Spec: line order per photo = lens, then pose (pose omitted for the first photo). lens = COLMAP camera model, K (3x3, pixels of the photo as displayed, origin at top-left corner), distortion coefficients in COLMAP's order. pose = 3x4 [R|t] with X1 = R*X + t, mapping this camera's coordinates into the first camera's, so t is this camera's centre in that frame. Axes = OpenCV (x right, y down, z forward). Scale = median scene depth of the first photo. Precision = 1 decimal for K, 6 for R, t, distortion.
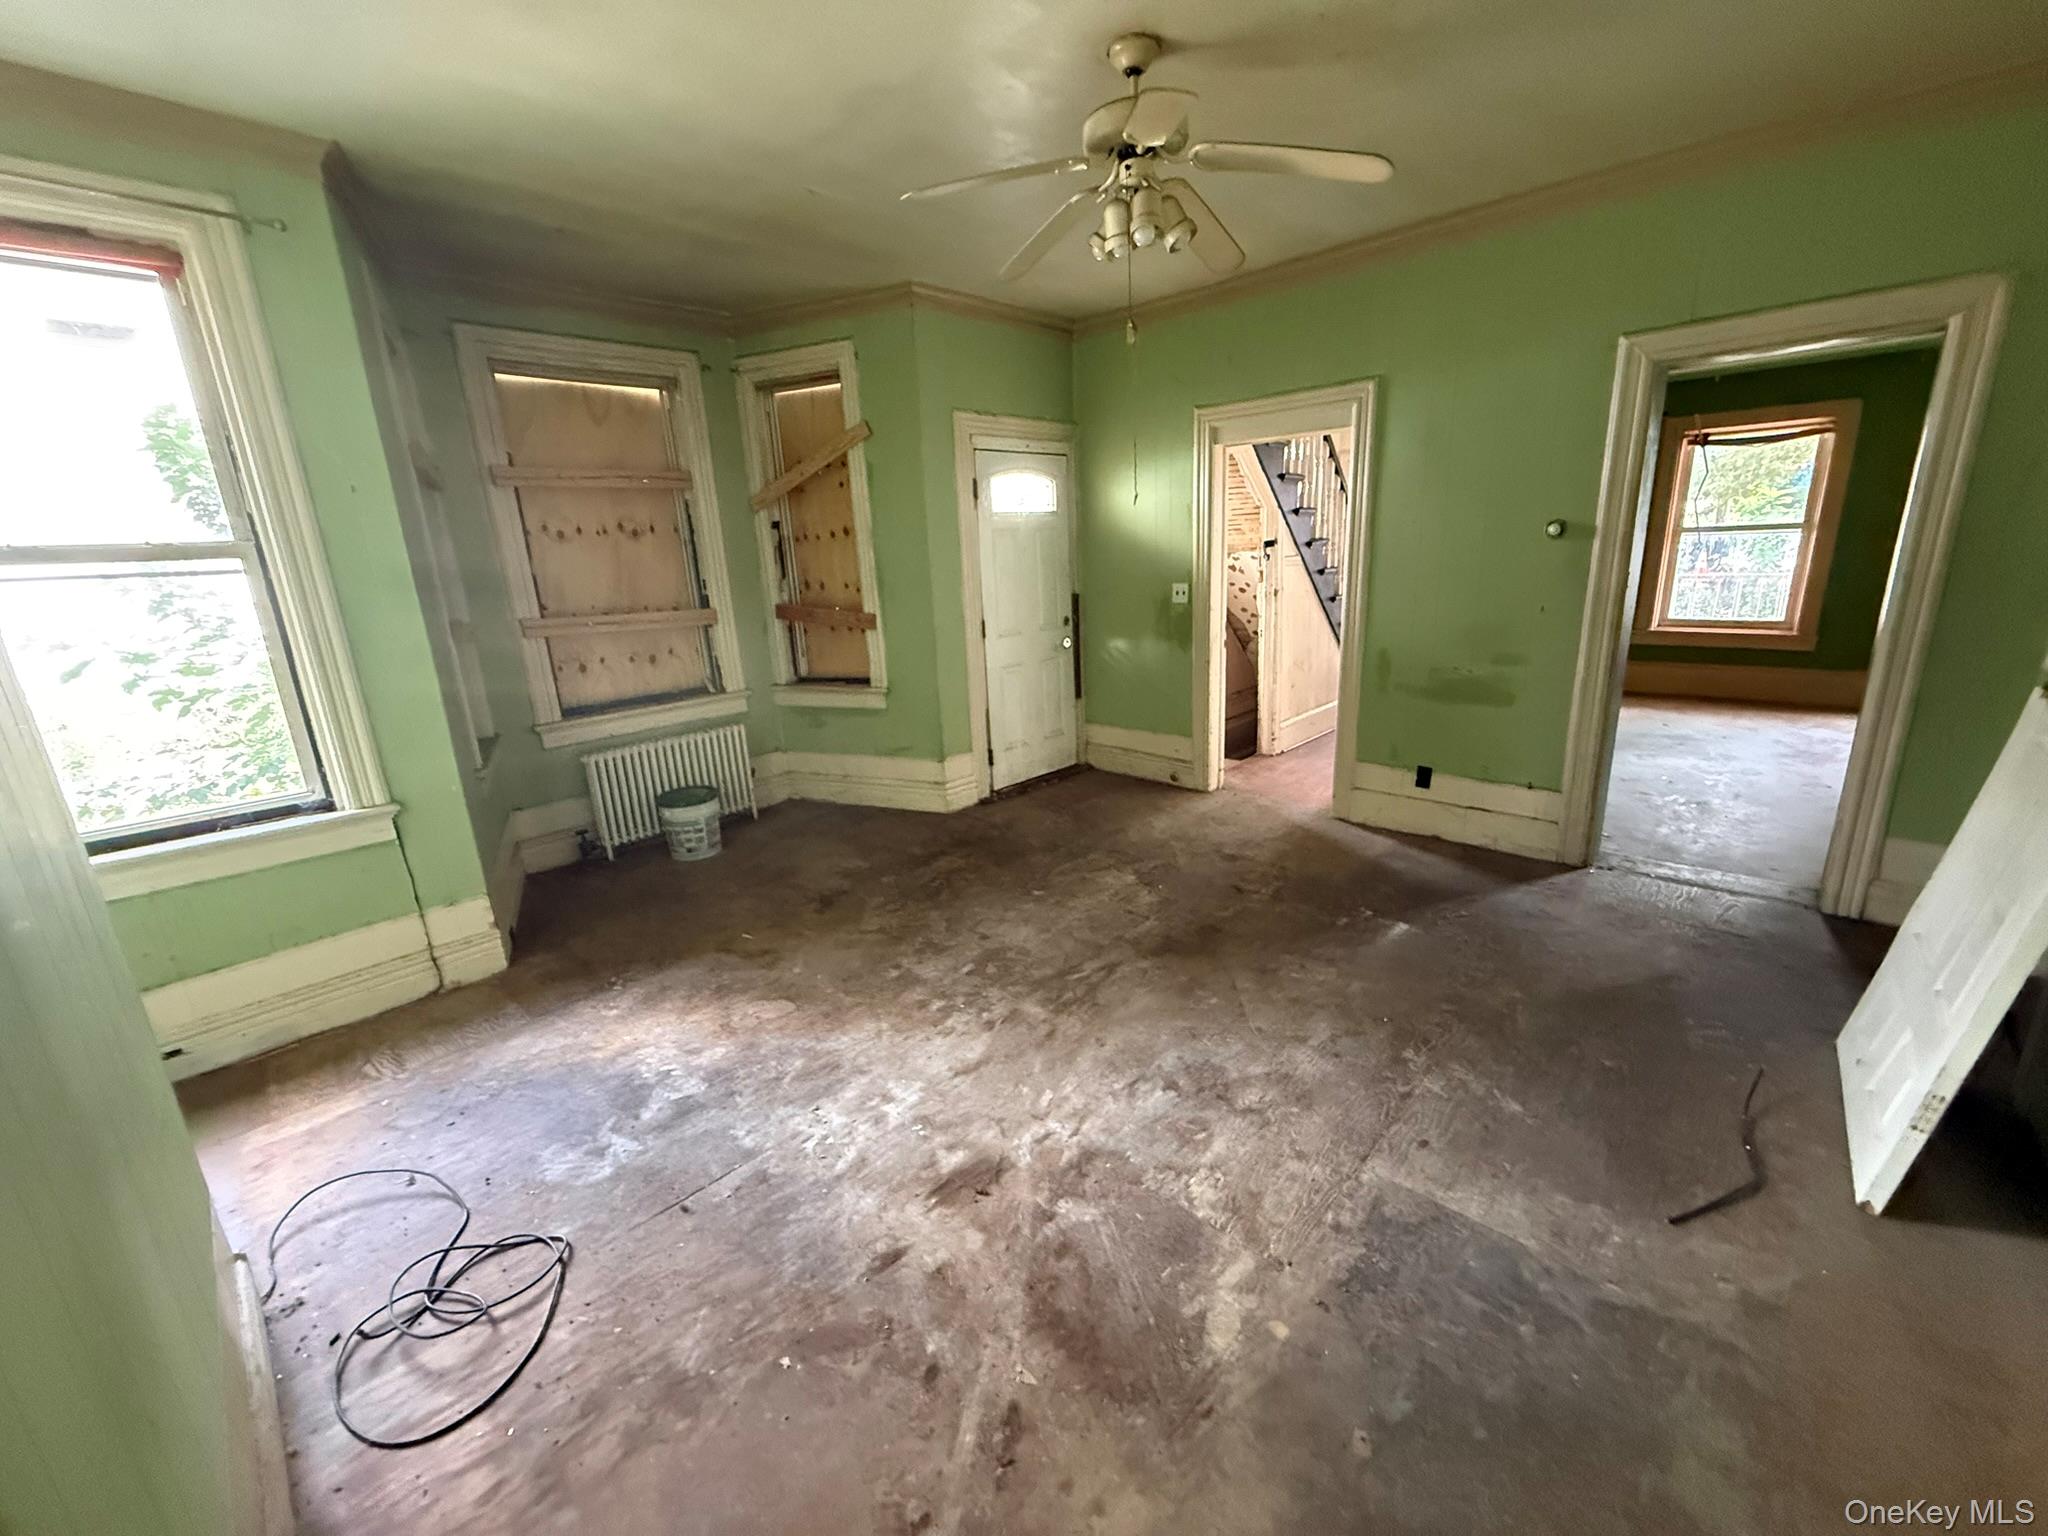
lens RADIAL K [[808.9, 0, 1024.0], [0, 808.9, 768.0], [0, 0, 1]] dist [0.001609, 0.000252]
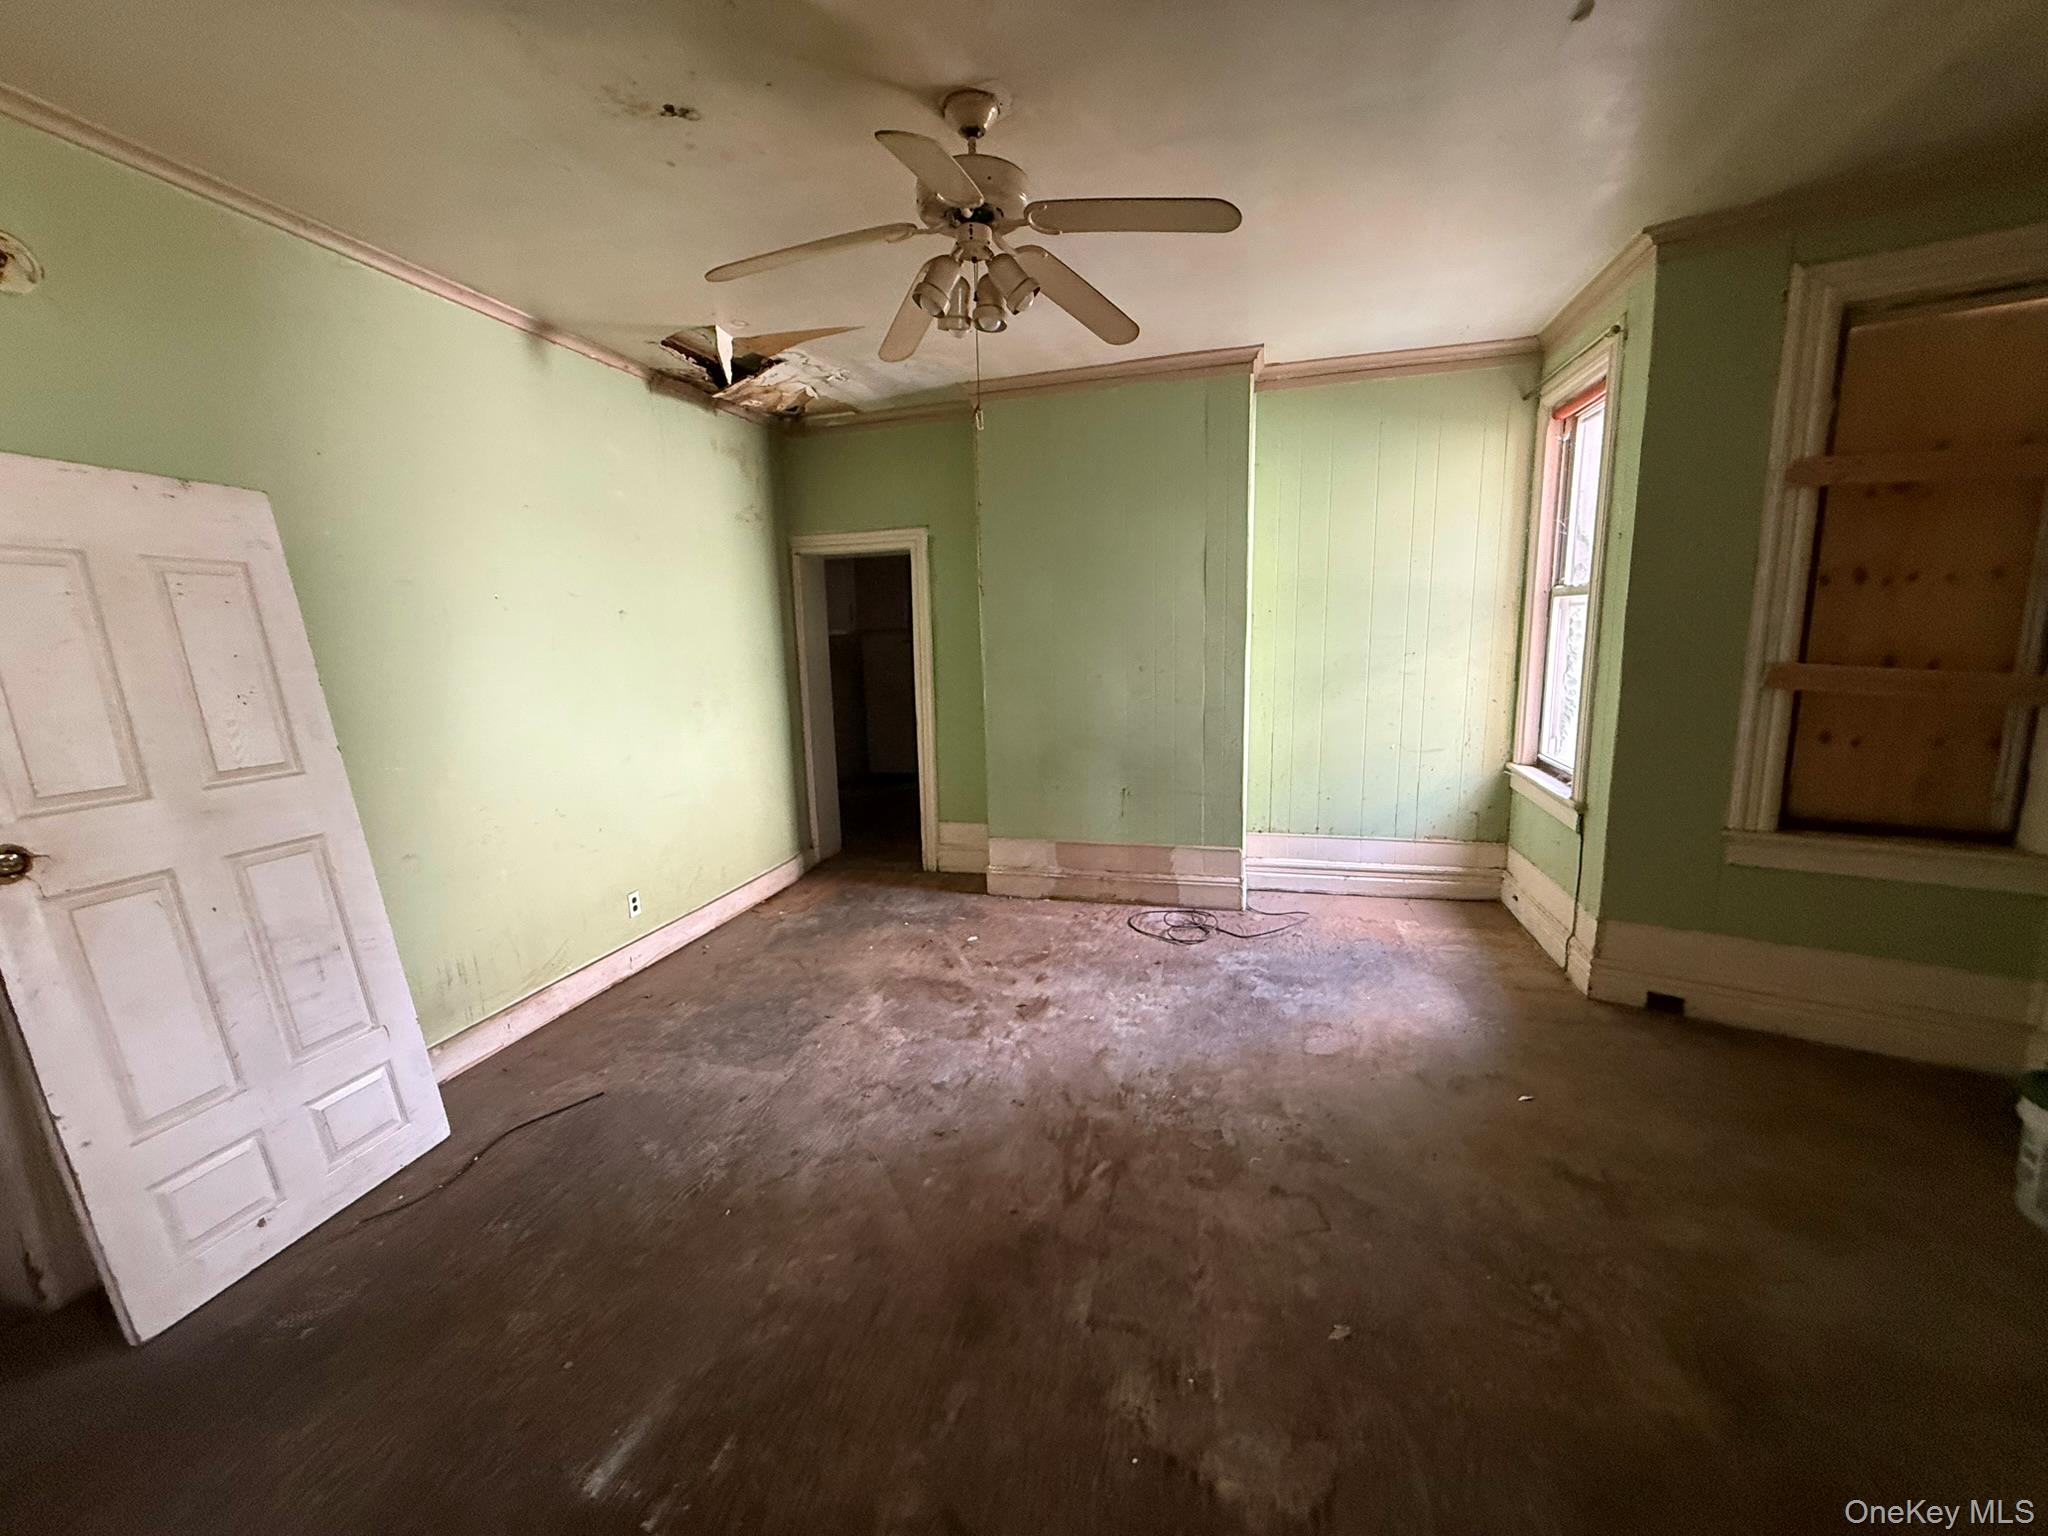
lens RADIAL K [[808.9, 0, 1024.0], [0, 808.9, 768.0], [0, 0, 1]] dist [0.001609, 0.000252]
pose [[-0.869786, 0.157387, -0.467656, 0.587831], [-0.061517, 0.905784, 0.419251, -0.567436], [0.489580, 0.393427, -0.778156, 1.908805]]
